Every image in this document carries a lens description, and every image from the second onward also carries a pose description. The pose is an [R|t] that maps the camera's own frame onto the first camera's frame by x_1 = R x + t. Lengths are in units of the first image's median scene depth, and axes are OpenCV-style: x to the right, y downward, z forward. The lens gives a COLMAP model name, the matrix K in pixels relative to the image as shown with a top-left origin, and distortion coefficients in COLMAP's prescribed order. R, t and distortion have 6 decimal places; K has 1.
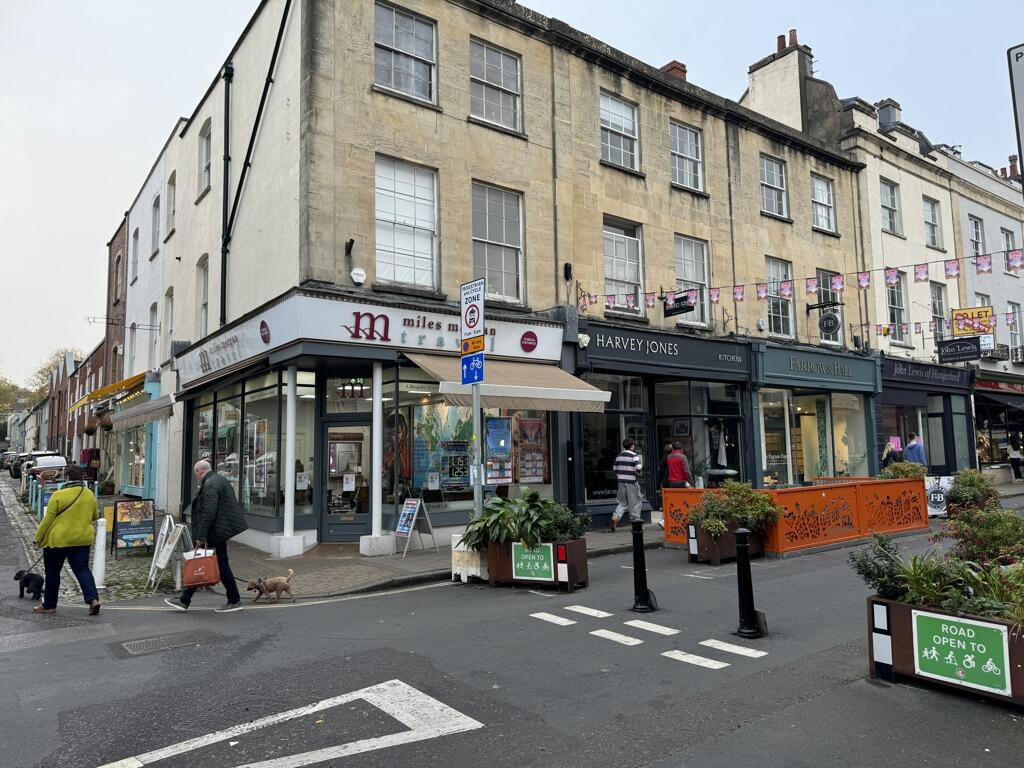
lens RADIAL K [[718.4, 0, 507.9], [0, 718.4, 386.4], [0, 0, 1]] dist [0.045358, -0.040107]
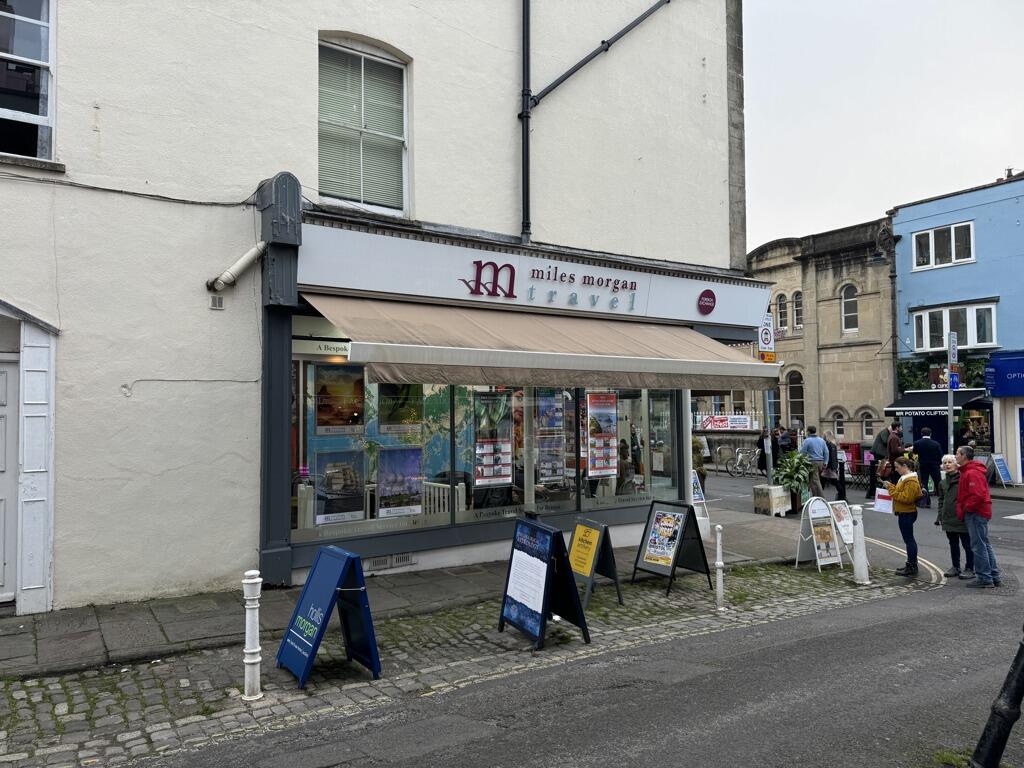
lens RADIAL K [[718.4, 0, 512.9], [0, 718.4, 388.0], [0, 0, 1]] dist [0.045358, -0.040107]
pose [[0.046459, 0.054647, 0.997424, -1.079192], [-0.088521, 0.994799, -0.050380, 0.088423], [-0.994990, -0.085952, 0.051055, 1.013456]]
